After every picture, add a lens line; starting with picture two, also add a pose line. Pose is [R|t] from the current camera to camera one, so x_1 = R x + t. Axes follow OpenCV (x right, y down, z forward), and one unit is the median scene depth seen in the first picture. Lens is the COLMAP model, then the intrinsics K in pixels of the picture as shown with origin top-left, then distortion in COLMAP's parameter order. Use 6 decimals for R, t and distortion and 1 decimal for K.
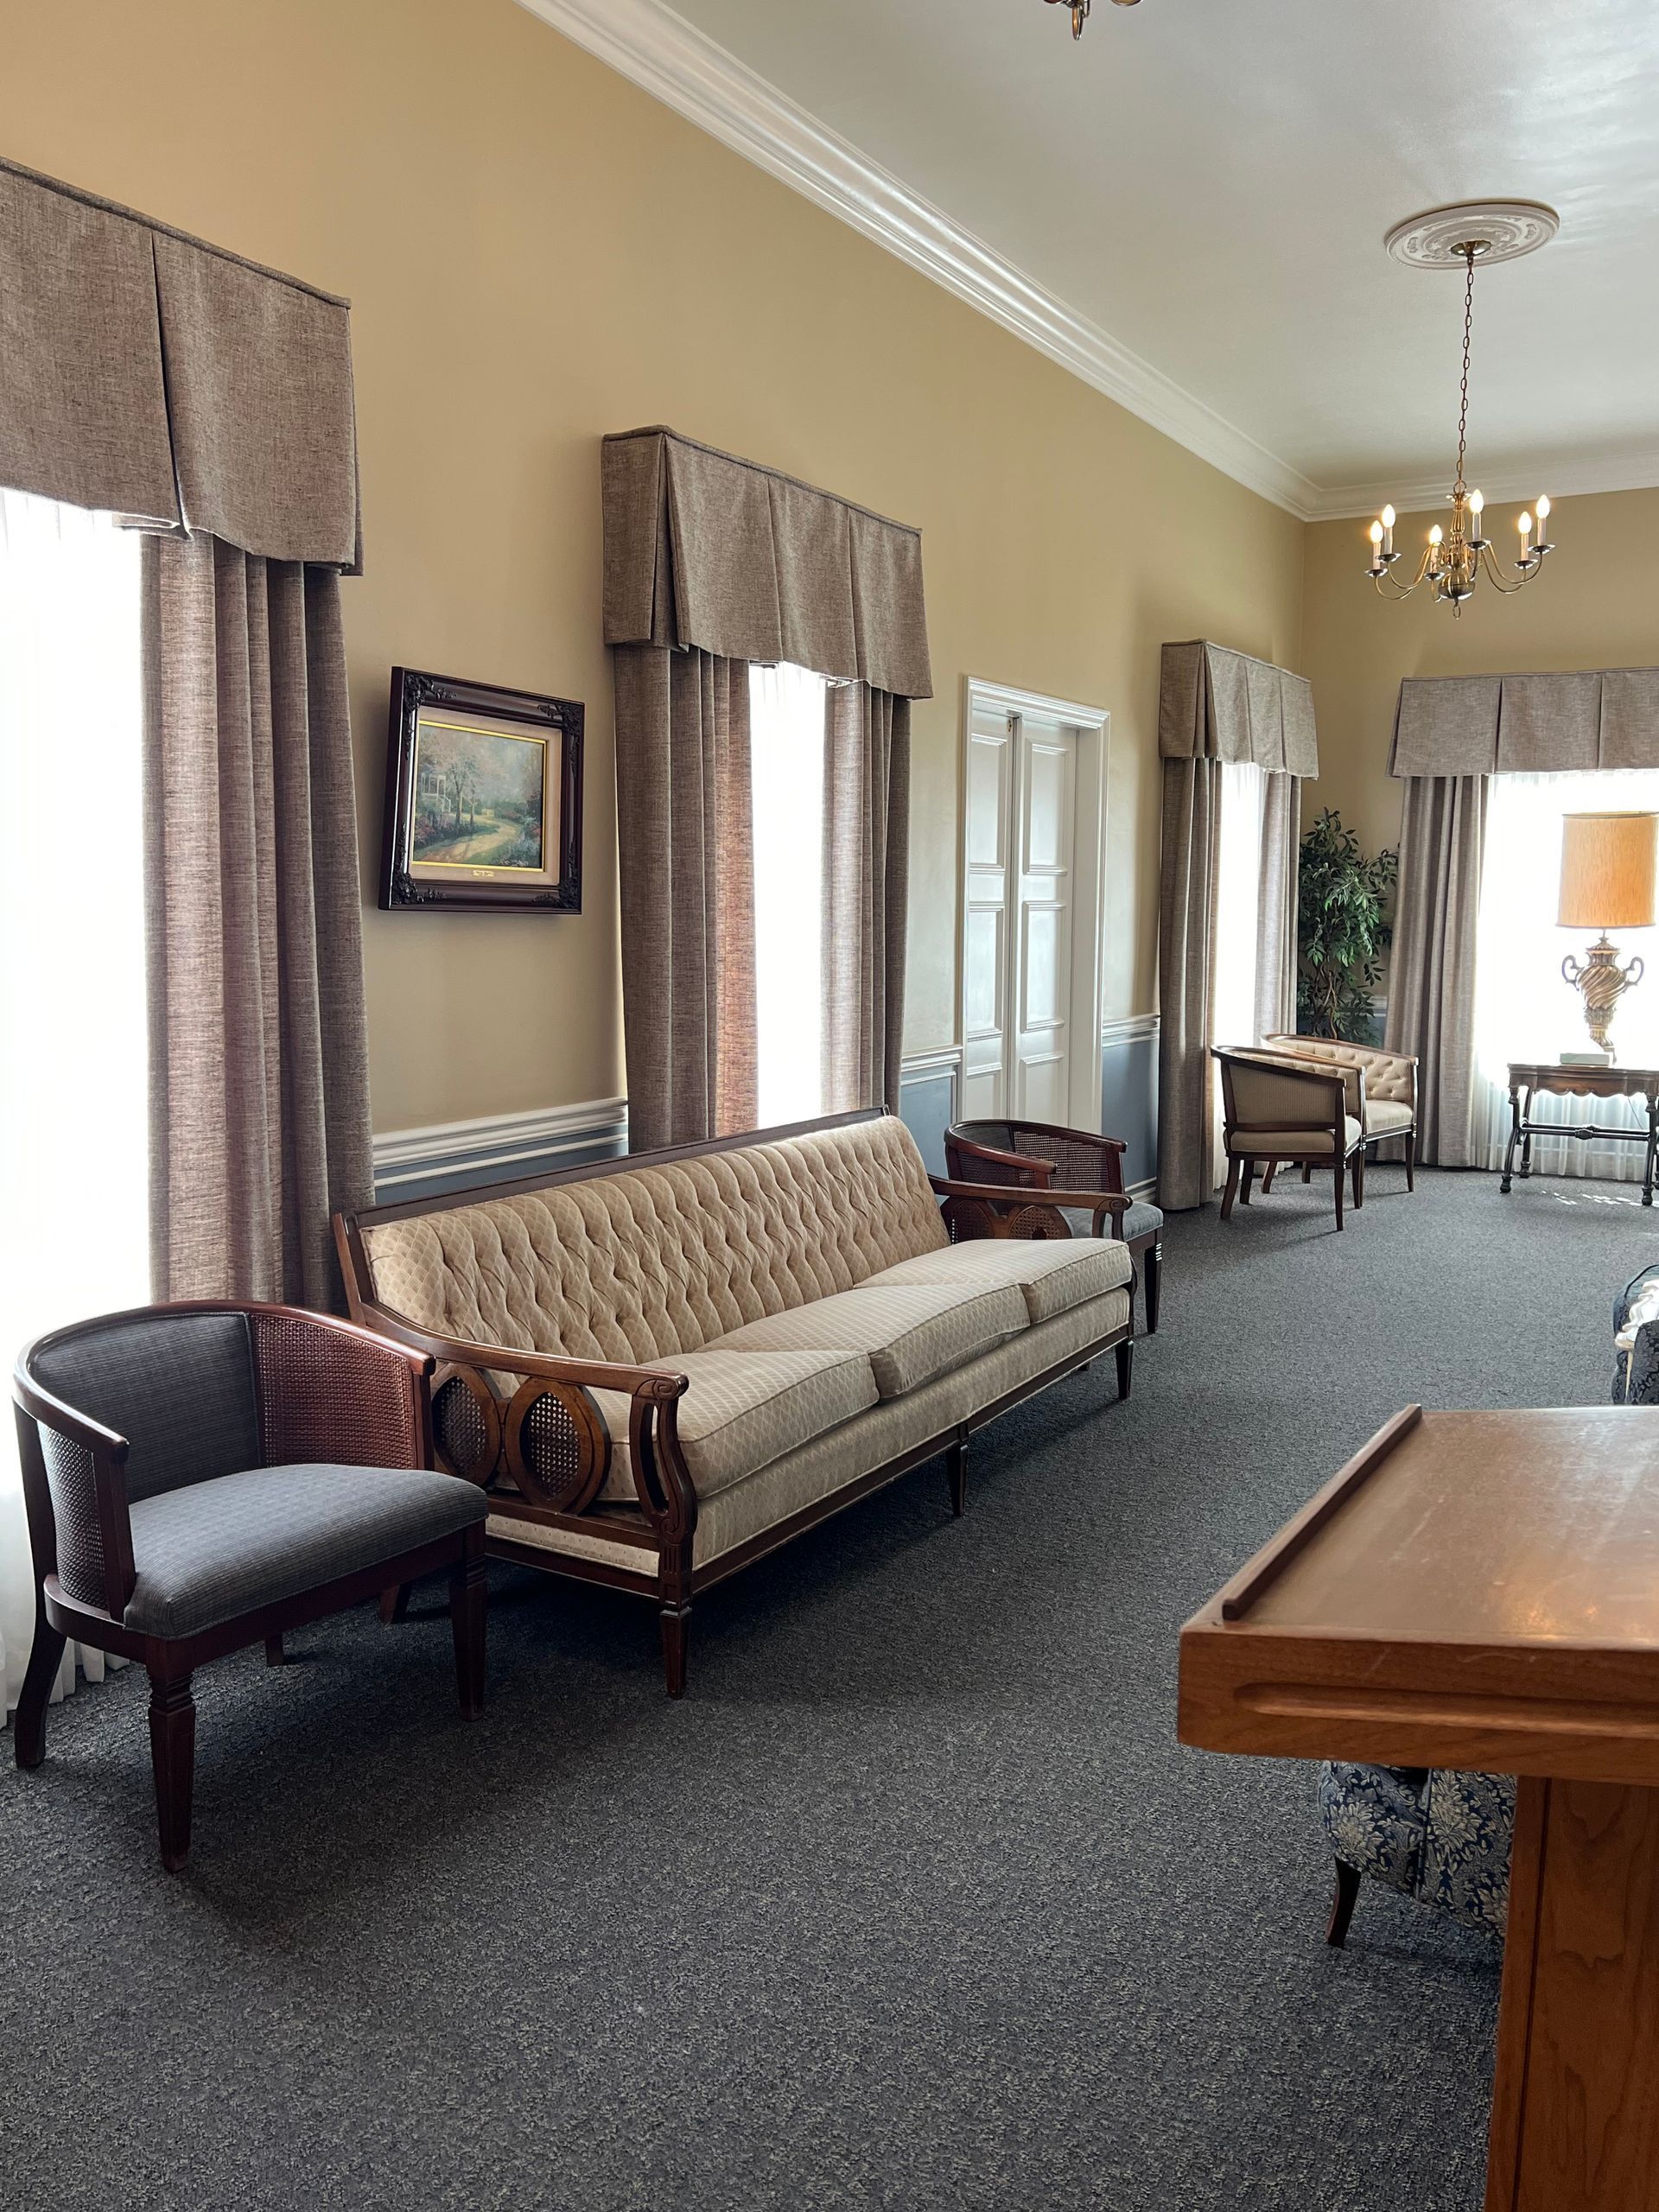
lens RADIAL K [[1784.4, 0, 832.6], [0, 1784.4, 1102.6], [0, 0, 1]] dist [0.032850, -0.025032]
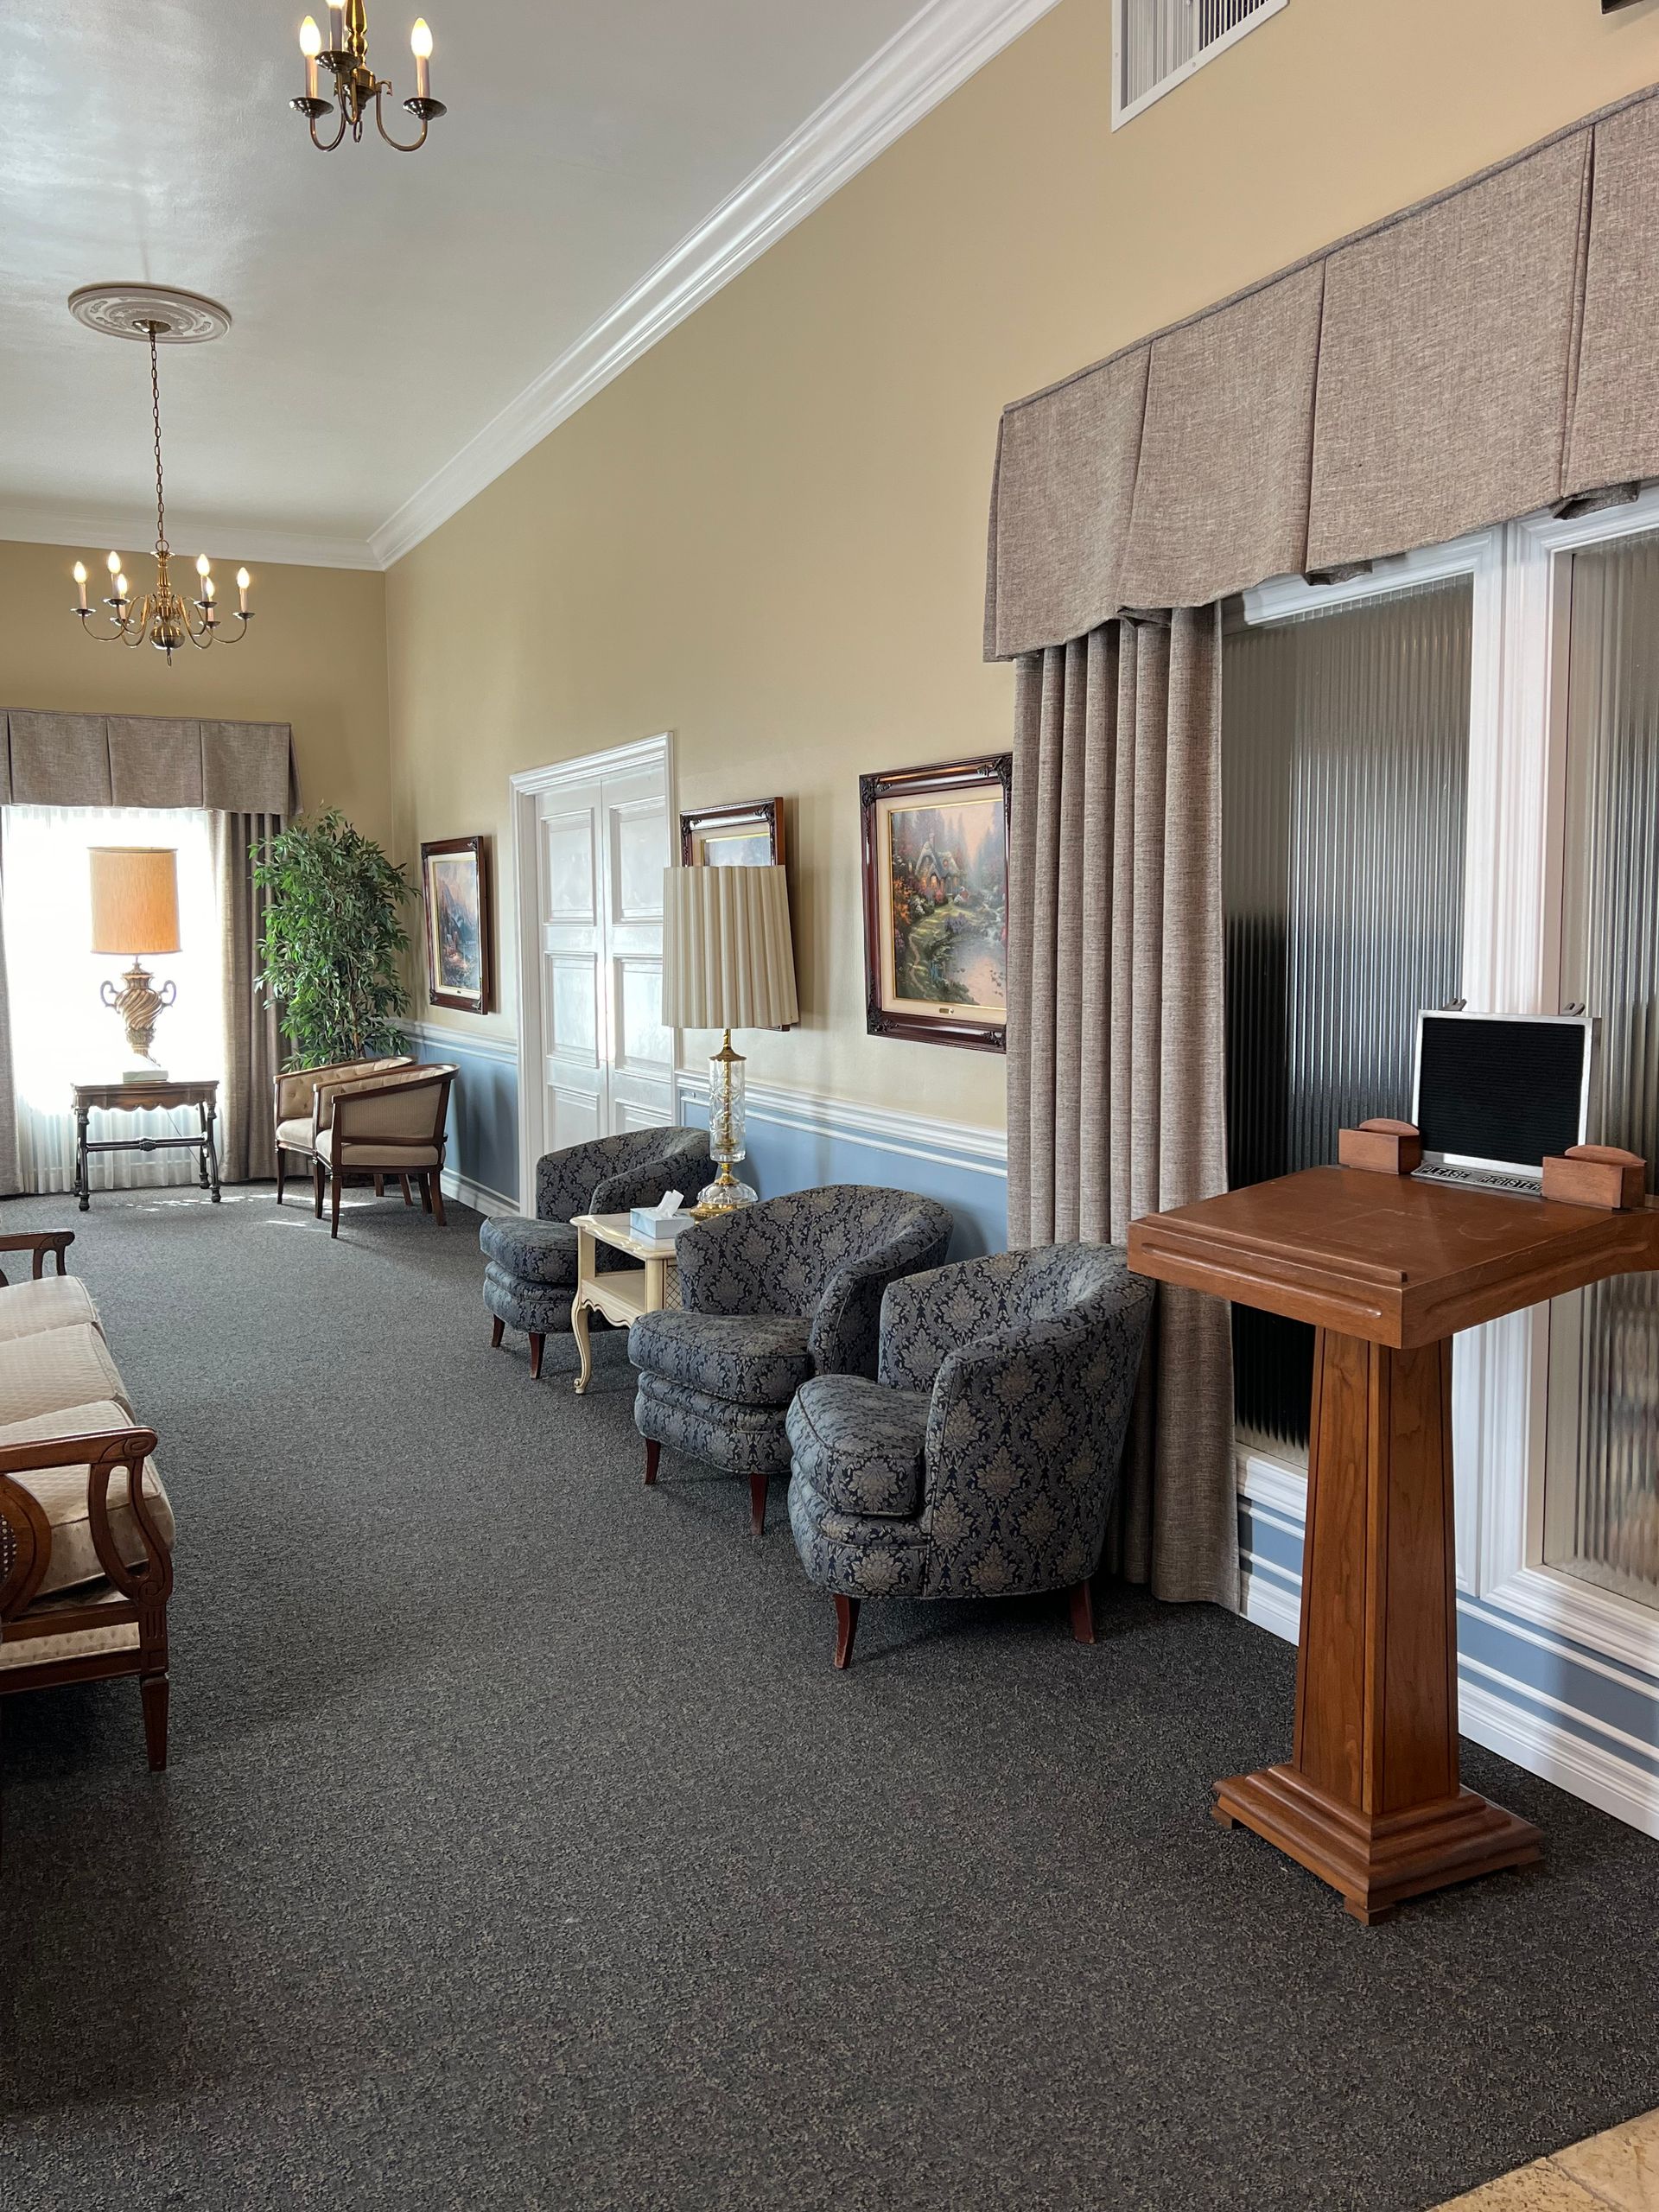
lens RADIAL K [[1784.4, 0, 837.5], [0, 1784.4, 1108.2], [0, 0, 1]] dist [0.032850, -0.025032]
pose [[0.551573, -0.091212, 0.829125, -0.239861], [0.103009, 0.993843, 0.040807, -0.006129], [-0.827742, 0.062899, 0.557572, 0.057074]]
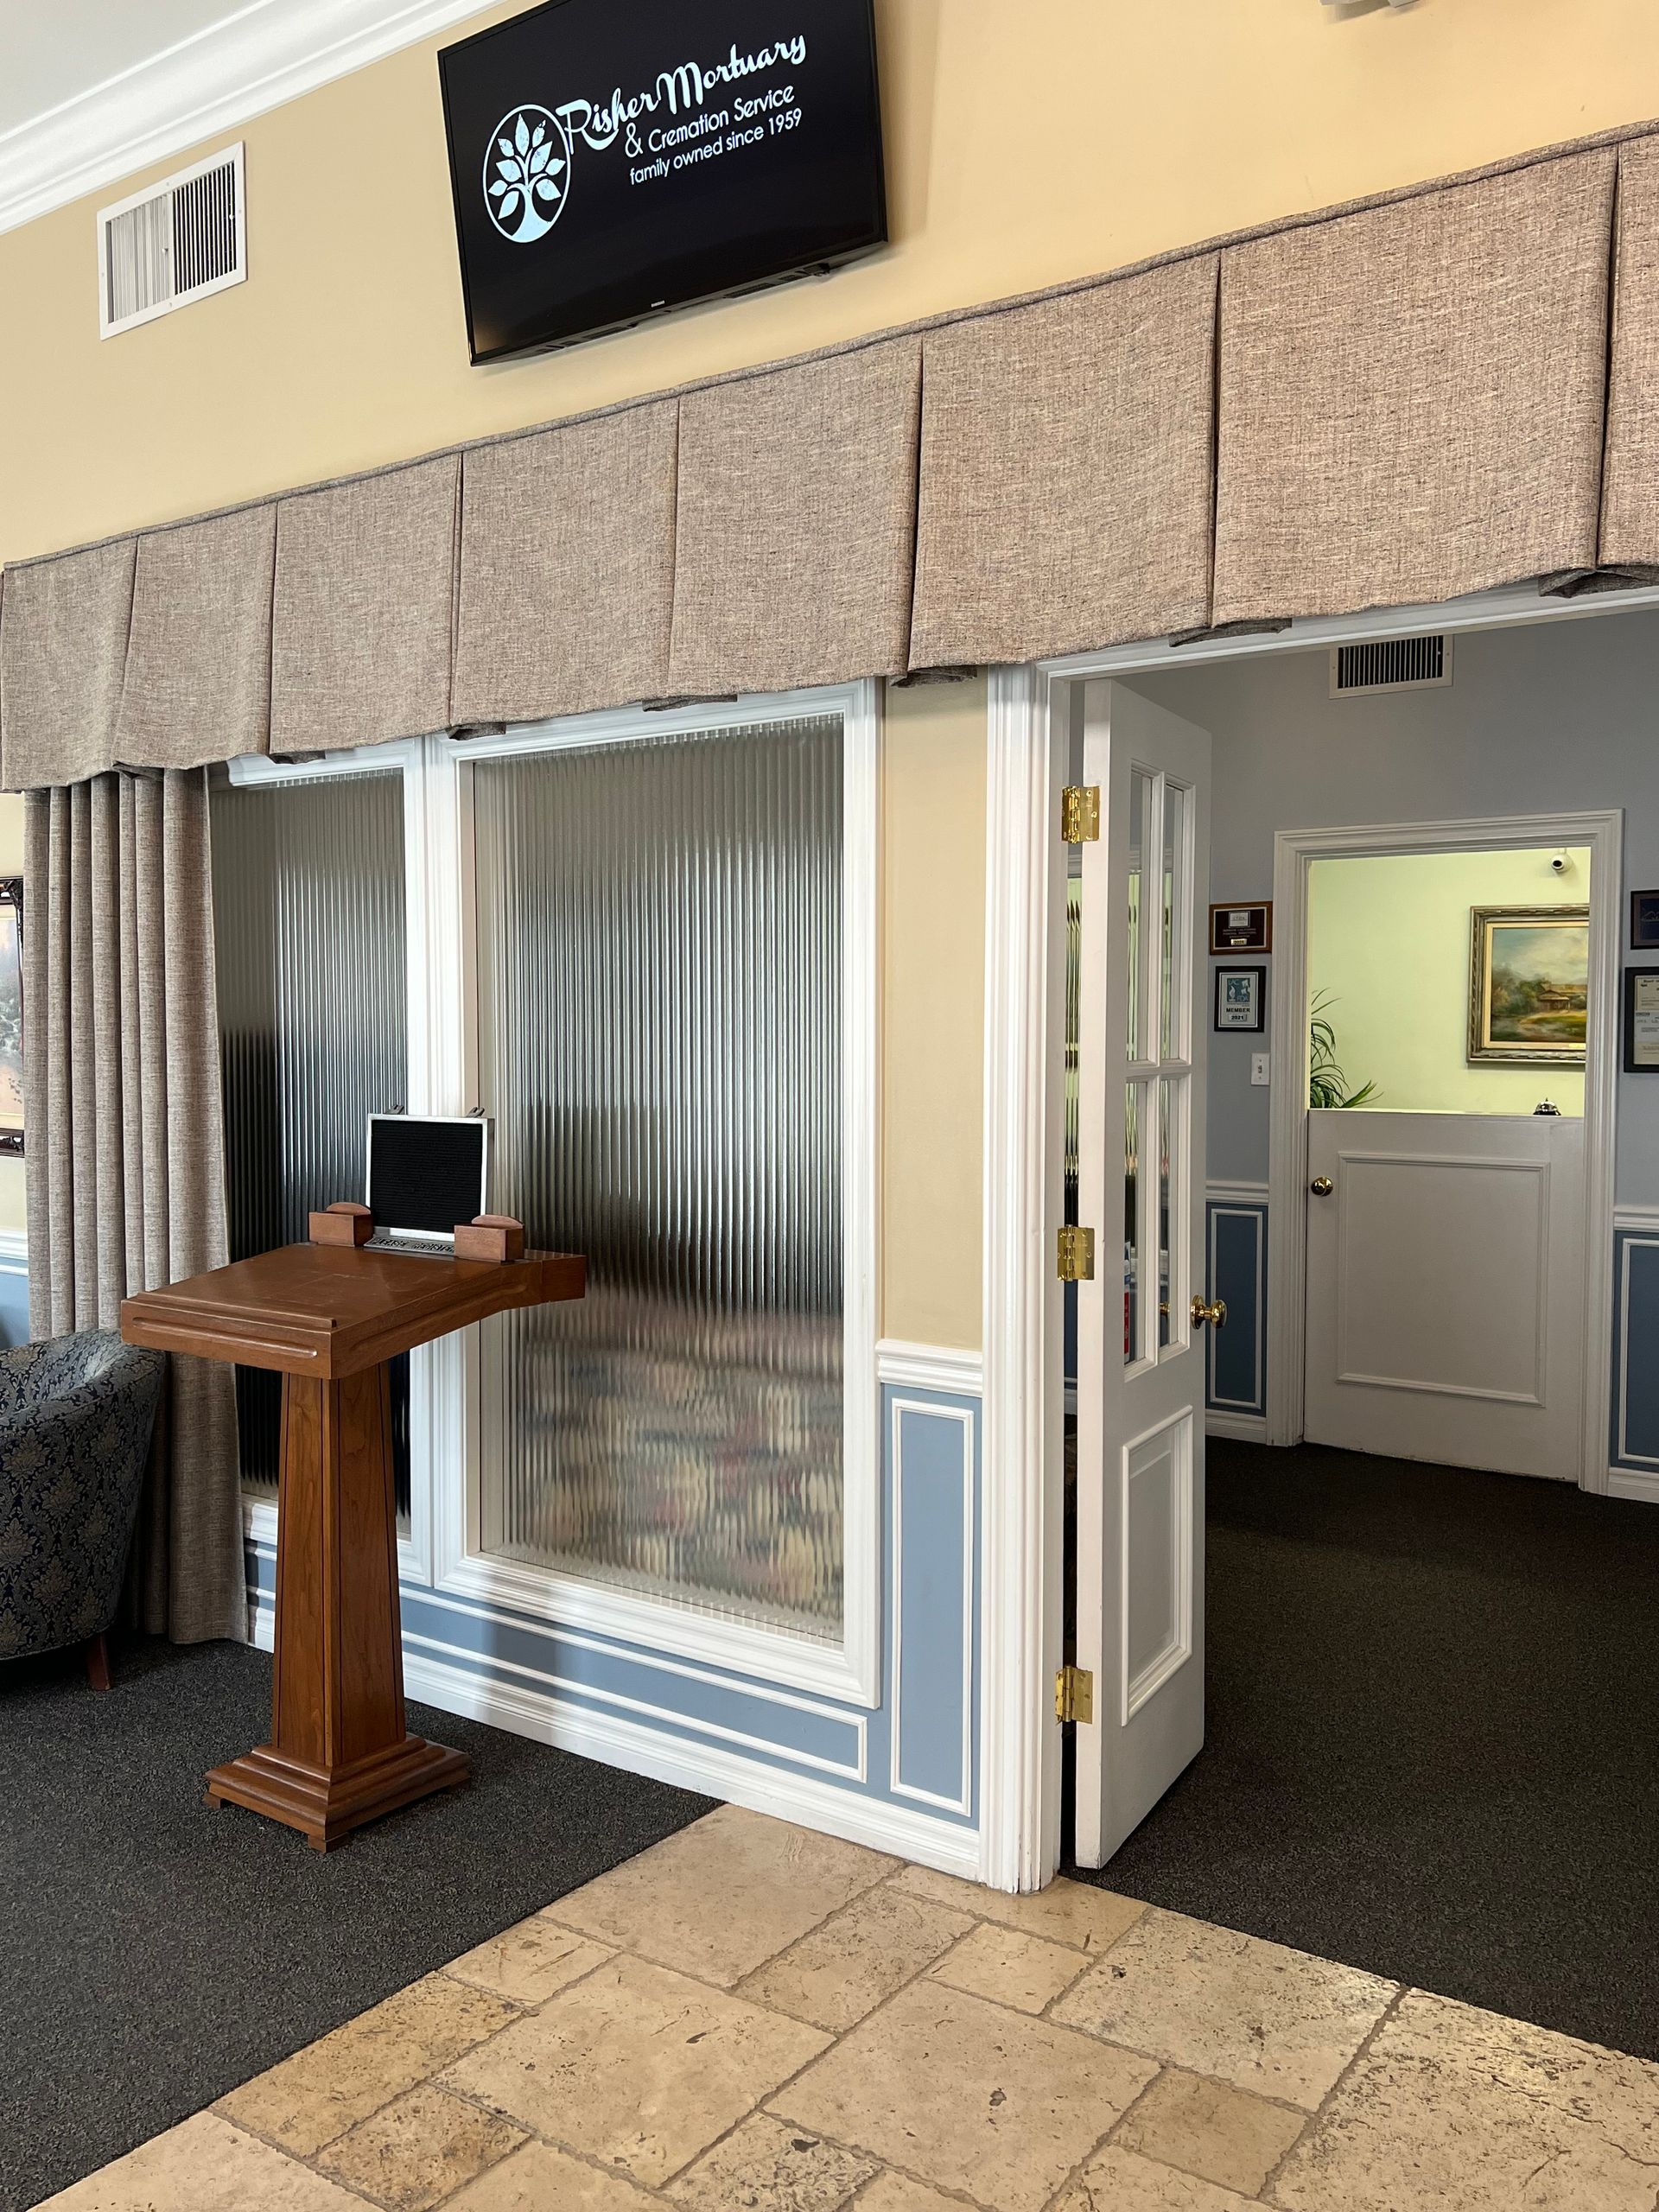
lens RADIAL K [[1784.4, 0, 814.0], [0, 1784.4, 1111.4], [0, 0, 1]] dist [0.032850, -0.025032]
pose [[0.100054, -0.053201, 0.993559, -0.305838], [0.111323, 0.992898, 0.041955, -0.005922], [-0.988735, 0.106408, 0.105266, 0.004176]]
